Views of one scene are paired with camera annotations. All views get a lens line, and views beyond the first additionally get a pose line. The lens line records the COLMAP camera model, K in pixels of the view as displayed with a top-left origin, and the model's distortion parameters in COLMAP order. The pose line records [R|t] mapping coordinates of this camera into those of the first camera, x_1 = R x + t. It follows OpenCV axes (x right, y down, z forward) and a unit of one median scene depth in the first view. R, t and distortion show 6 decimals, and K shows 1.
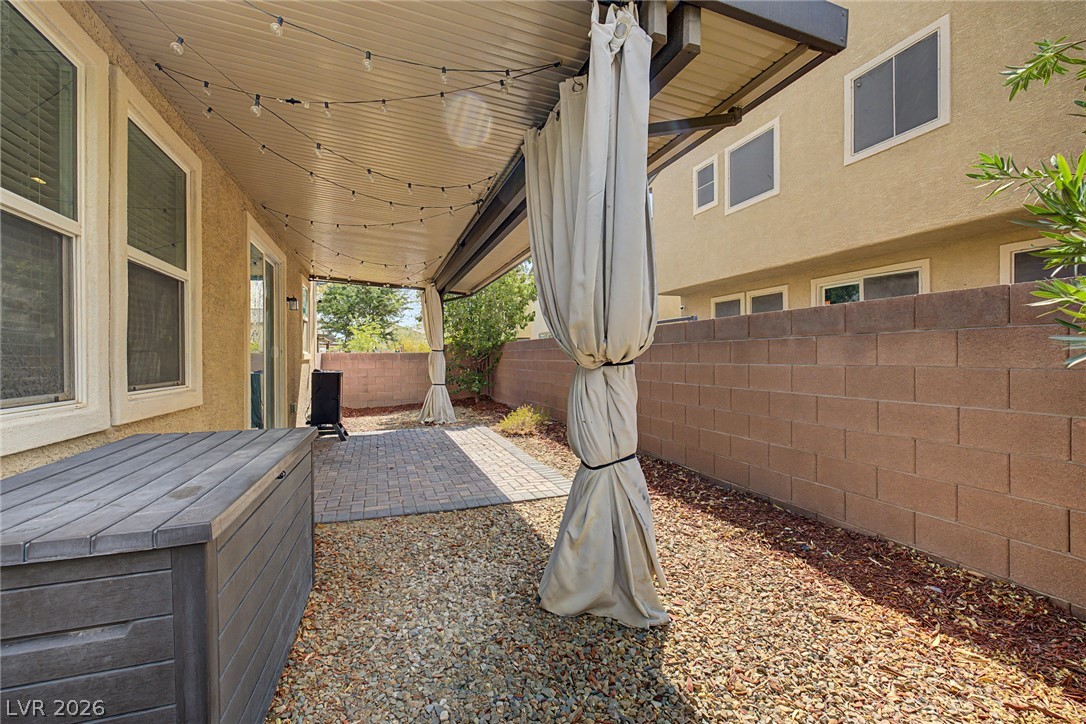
lens RADIAL K [[453.0, 0, 542.3], [0, 453.0, 358.5], [0, 0, 1]] dist [-0.002269, -0.000072]
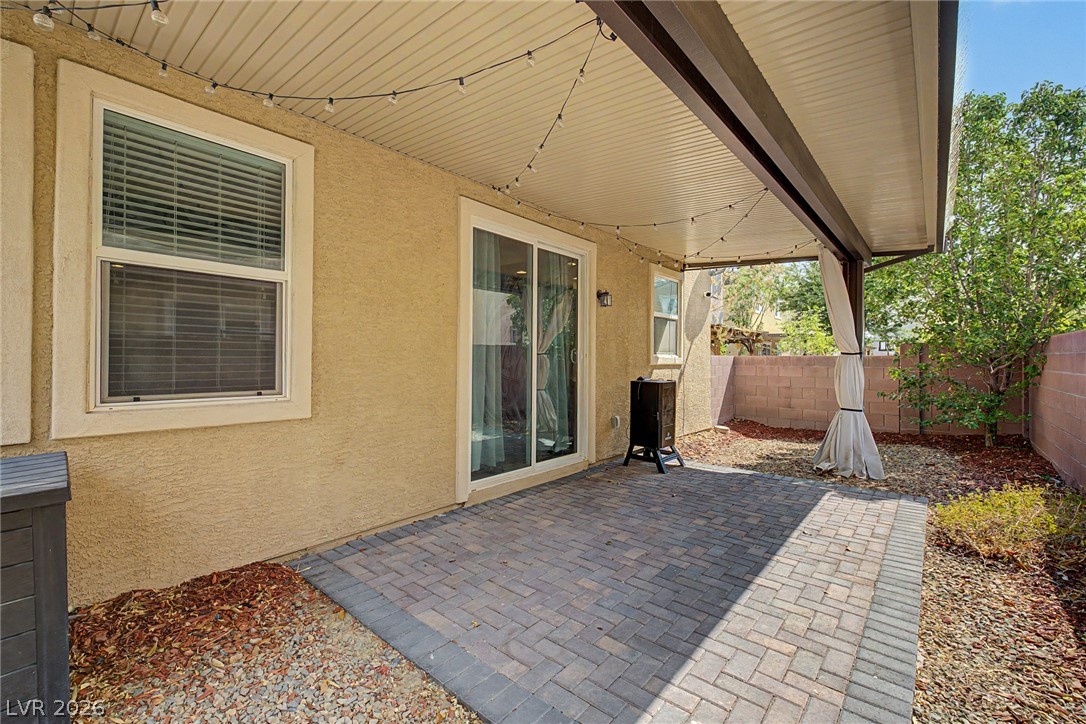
lens RADIAL K [[453.0, 0, 543.2], [0, 453.0, 354.4], [0, 0, 1]] dist [-0.002269, -0.000072]
pose [[0.487467, 0.000682, -0.873141, 0.126042], [-0.011220, 0.999922, -0.005483, -0.010228], [0.873069, 0.012469, 0.487437, 0.455197]]
